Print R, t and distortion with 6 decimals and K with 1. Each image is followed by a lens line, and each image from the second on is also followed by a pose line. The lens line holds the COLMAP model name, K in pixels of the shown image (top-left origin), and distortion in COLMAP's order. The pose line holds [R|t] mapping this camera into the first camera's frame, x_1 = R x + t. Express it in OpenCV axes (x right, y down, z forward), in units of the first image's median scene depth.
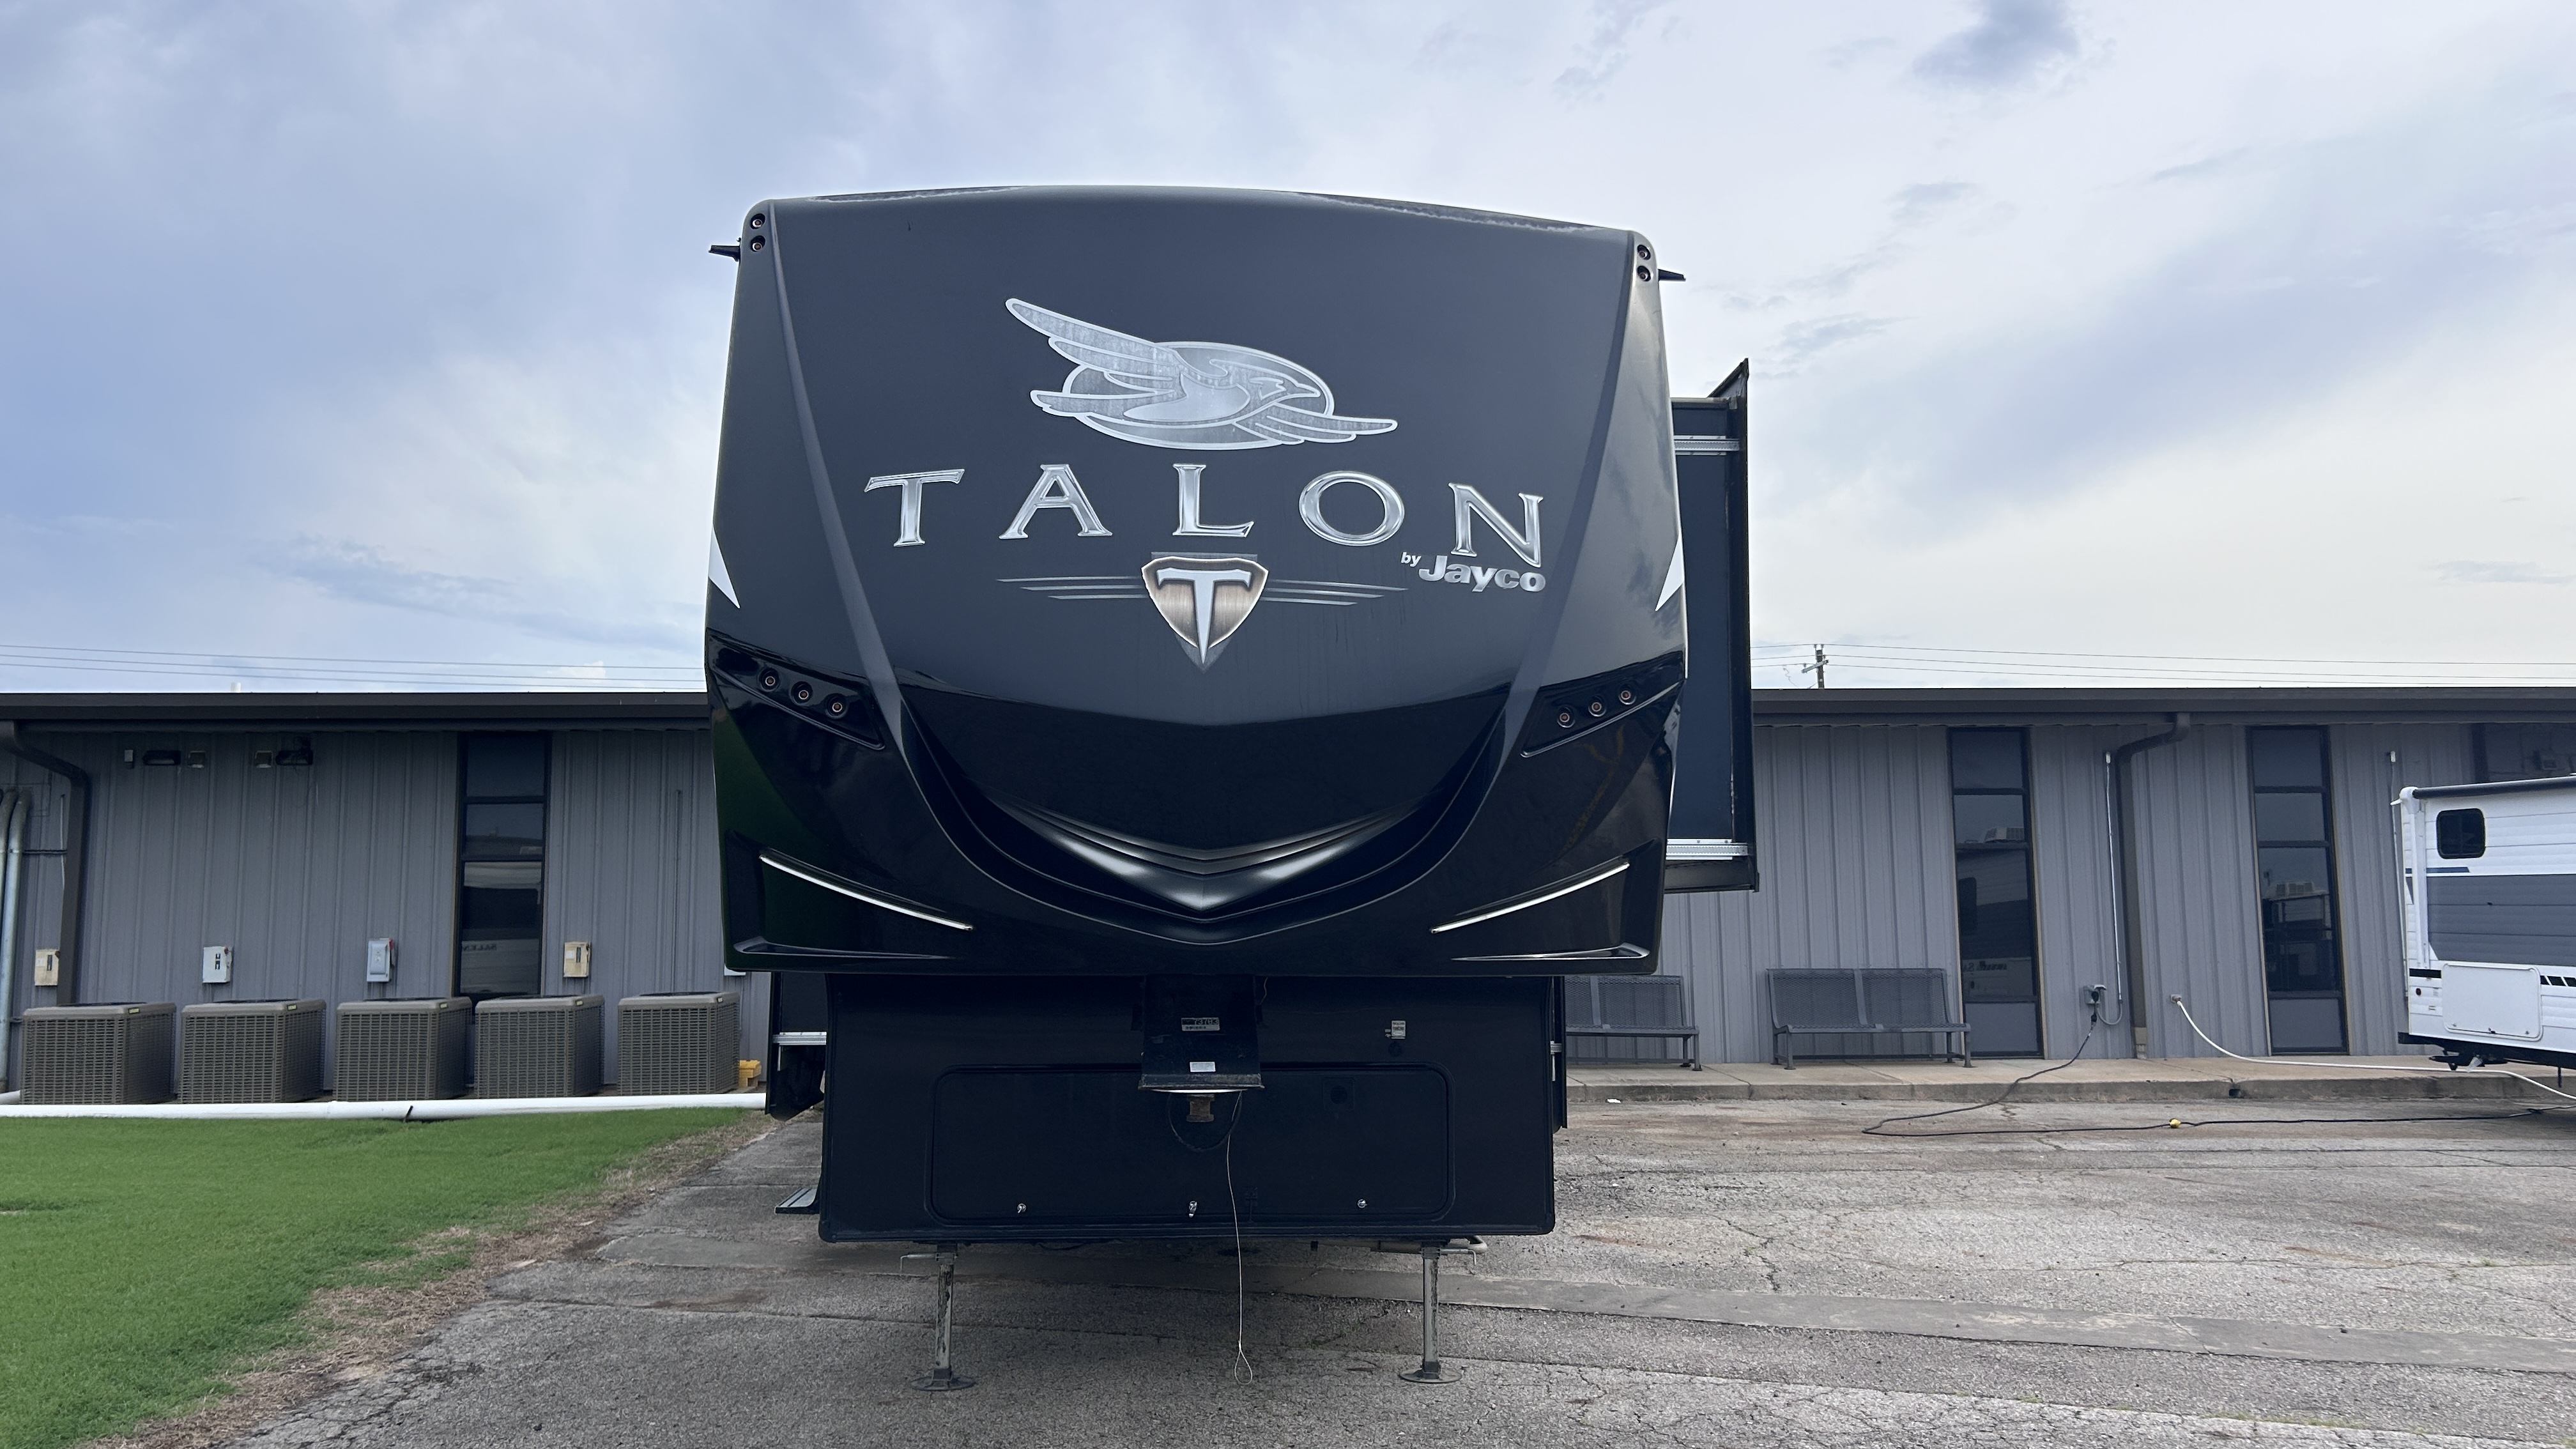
lens RADIAL K [[1935.2, 0, 1288.0], [0, 1935.2, 724.5], [0, 0, 1]] dist [0.128892, -0.211408]
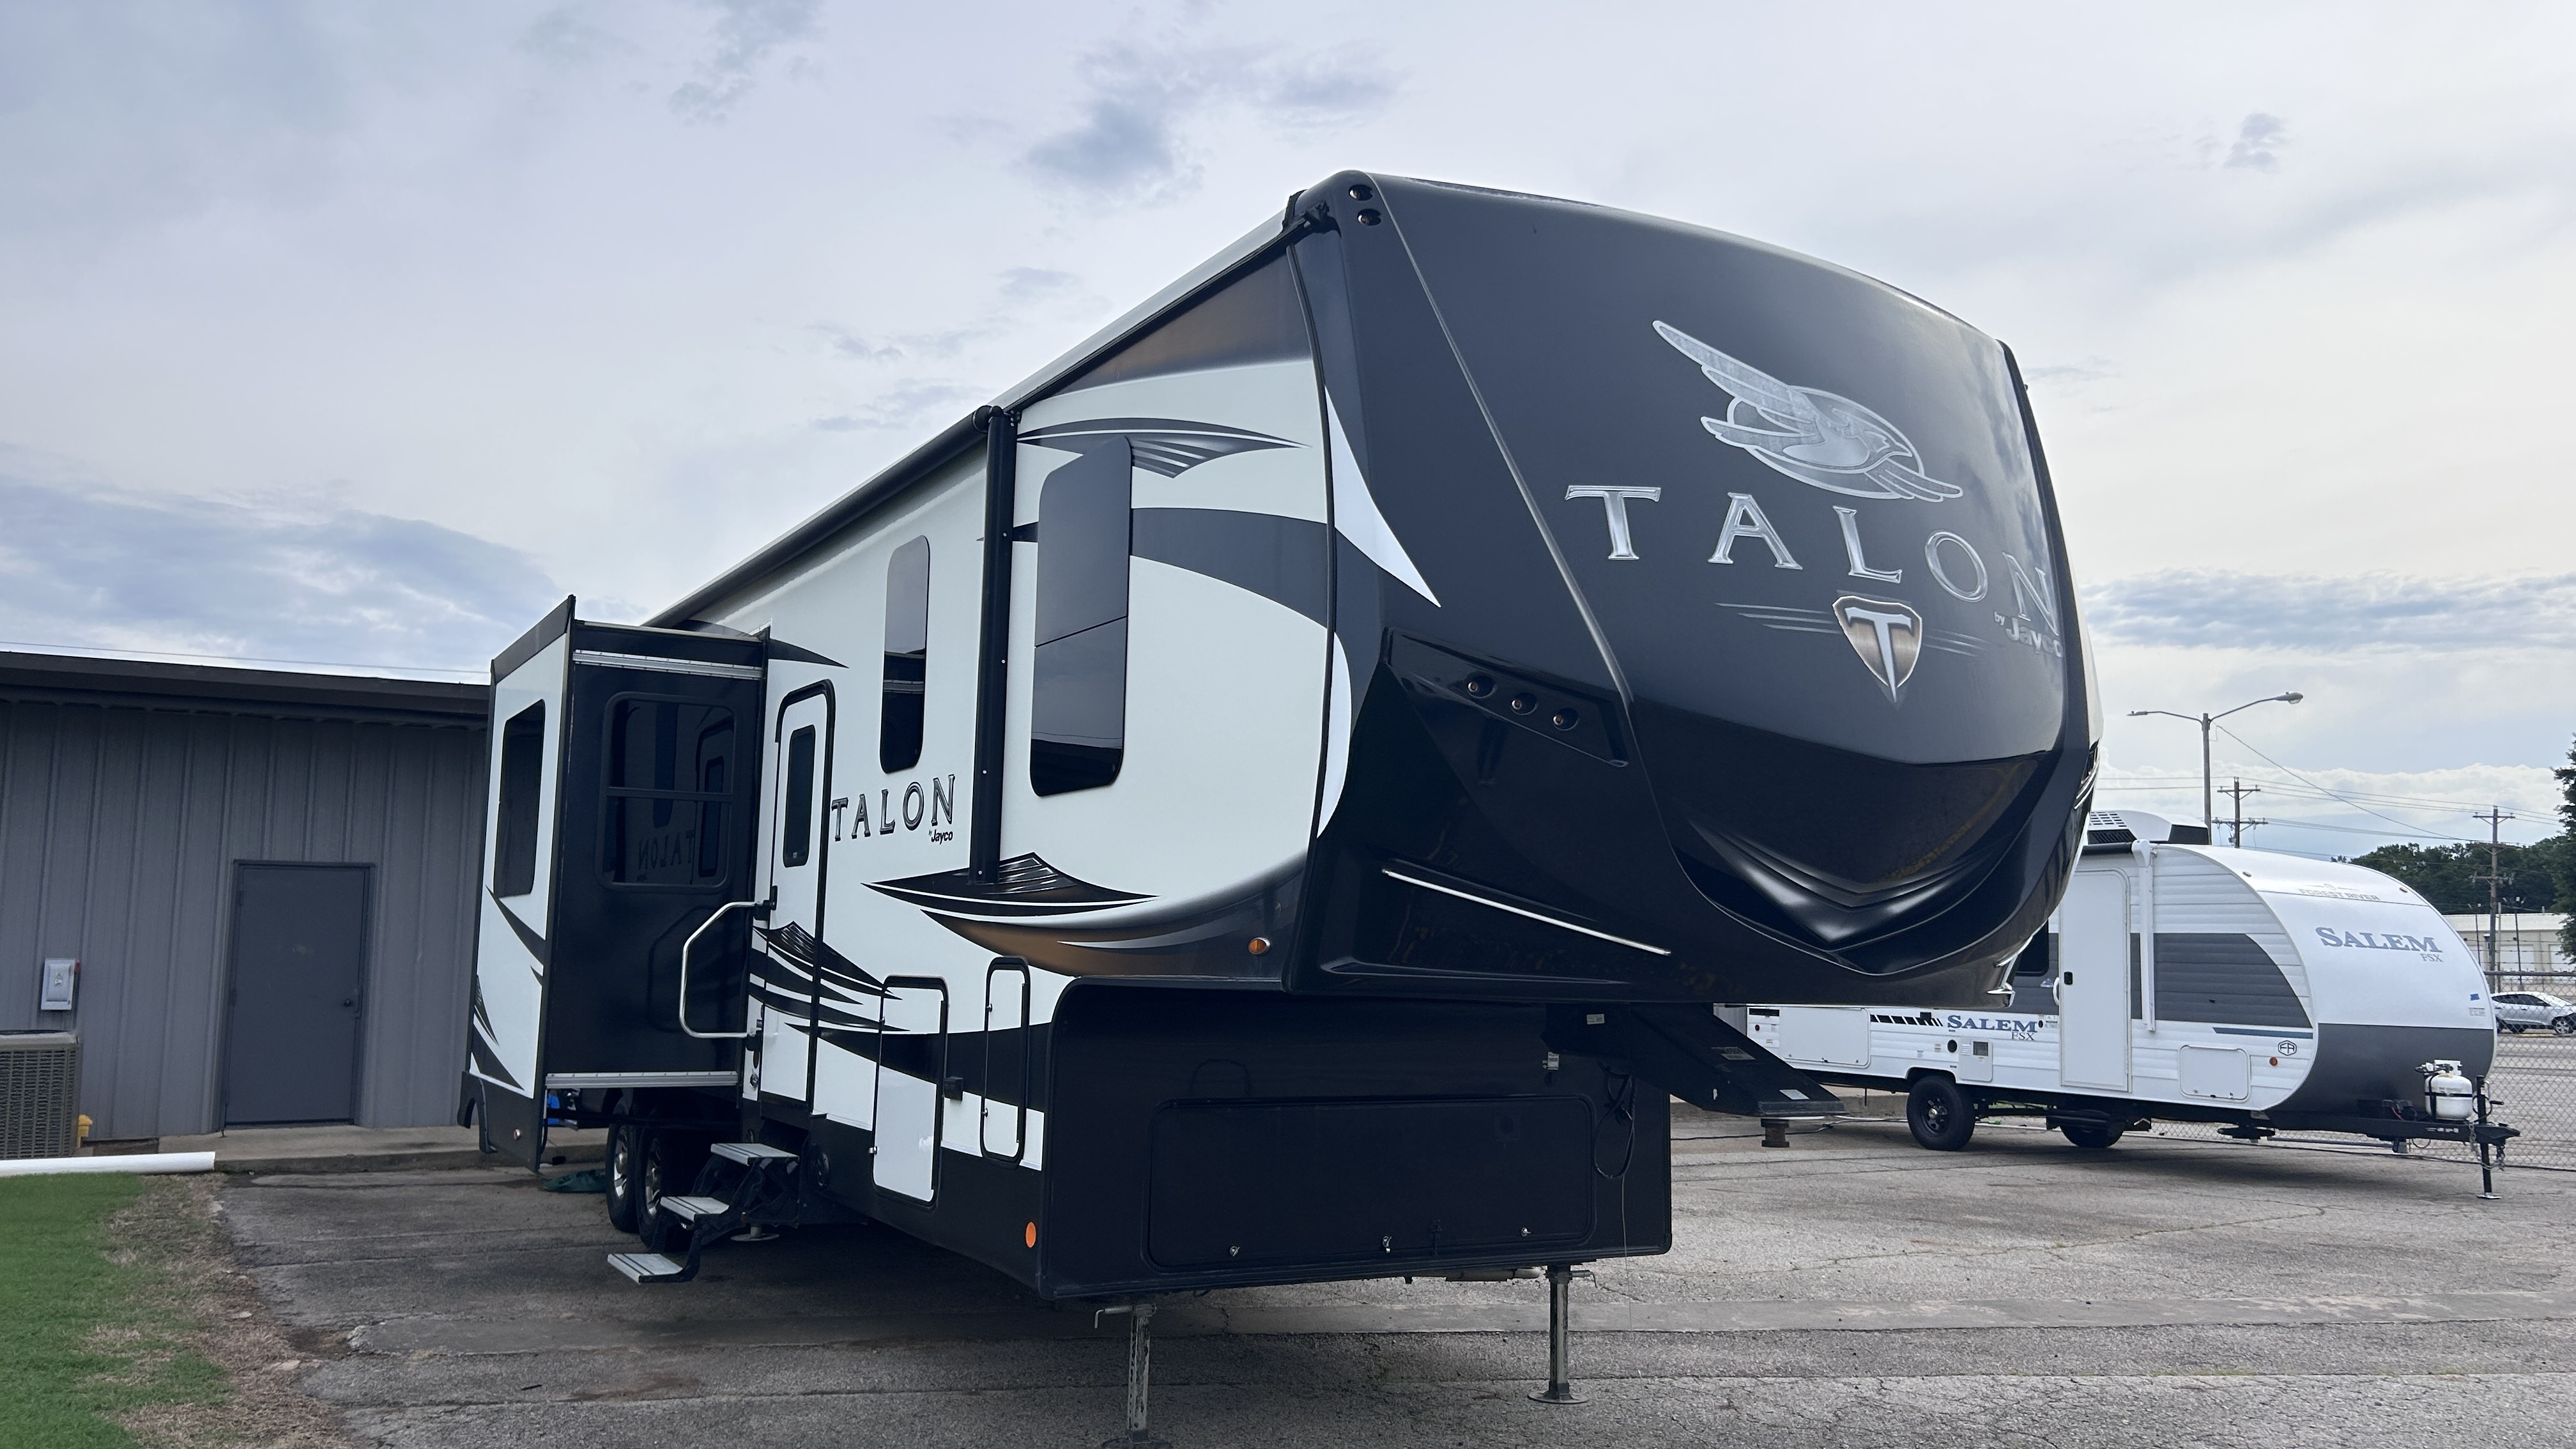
lens RADIAL K [[1935.2, 0, 1288.0], [0, 1935.2, 724.5], [0, 0, 1]] dist [0.128892, -0.211408]
pose [[0.899222, 0.067560, 0.432244, -0.752976], [-0.058718, 0.997703, -0.033788, 0.033077], [-0.433534, 0.005002, 0.901123, 0.190947]]
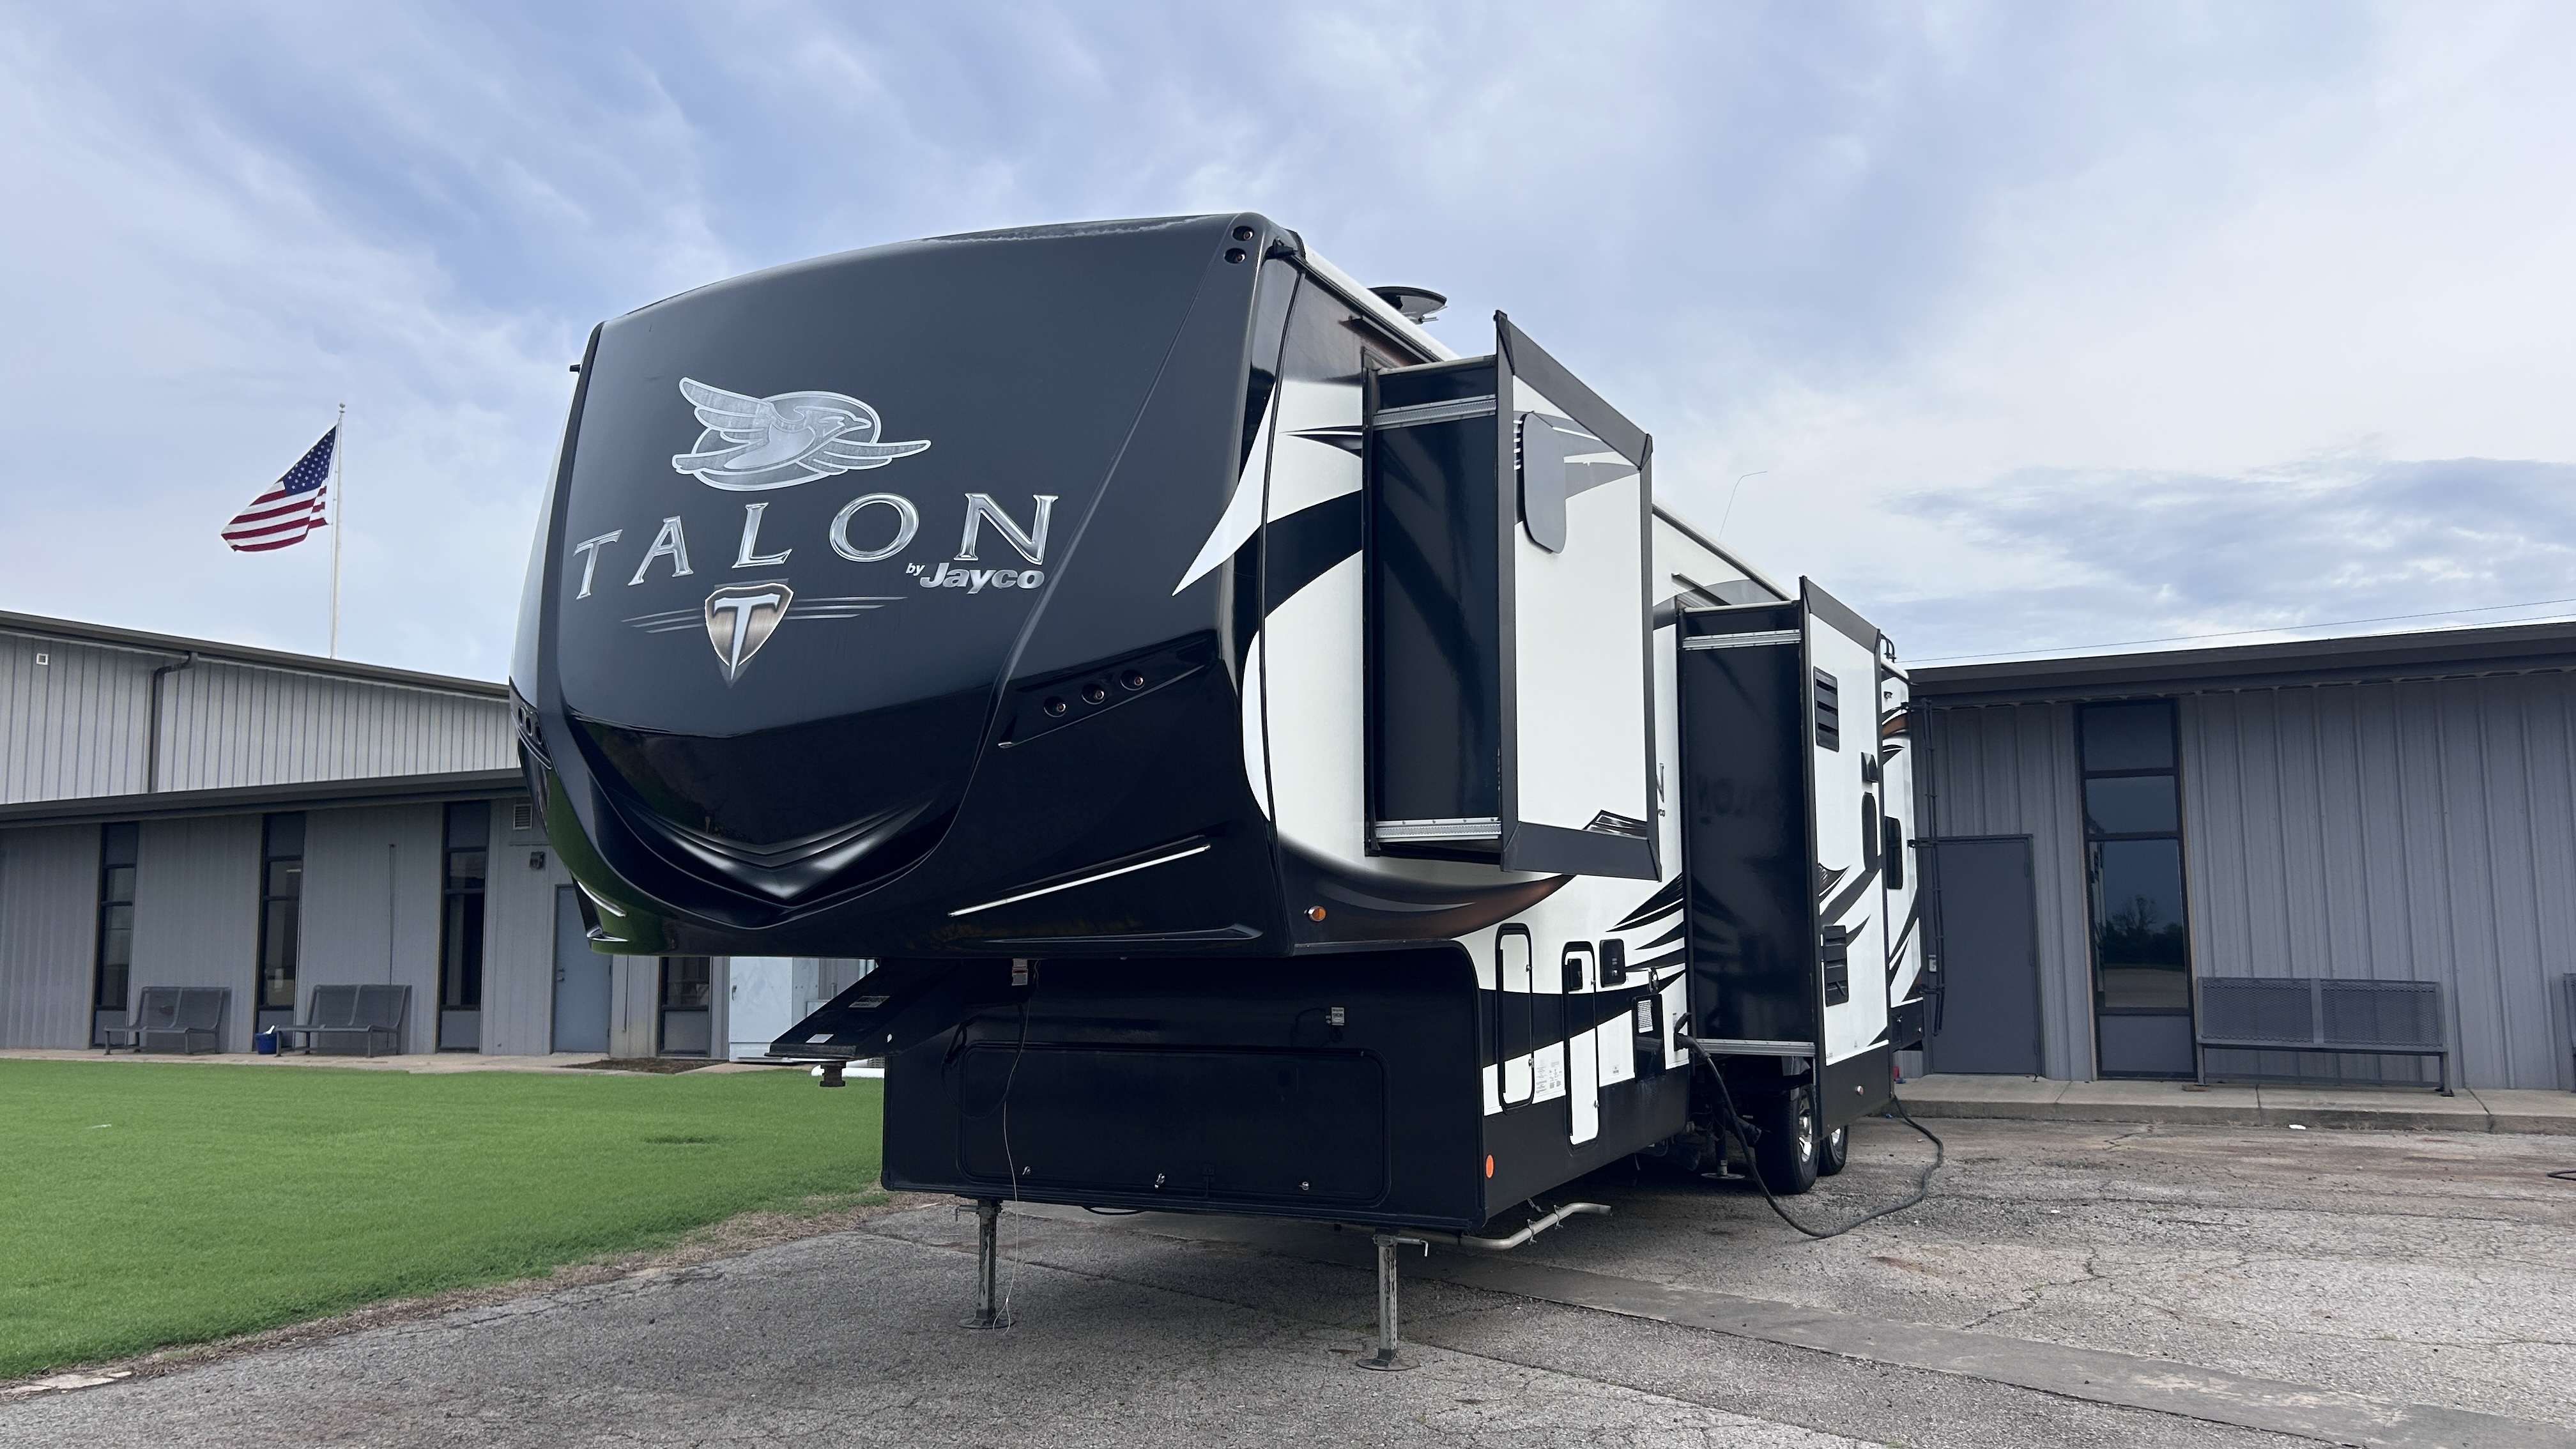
lens RADIAL K [[1904.1, 0, 1288.0], [0, 1904.1, 724.5], [0, 0, 1]] dist [0.069331, -0.002561]
pose [[0.866920, -0.054695, -0.495437, 0.756539], [0.054216, 0.998411, -0.015353, 0.027726], [0.495490, -0.013551, 0.868508, 0.181980]]
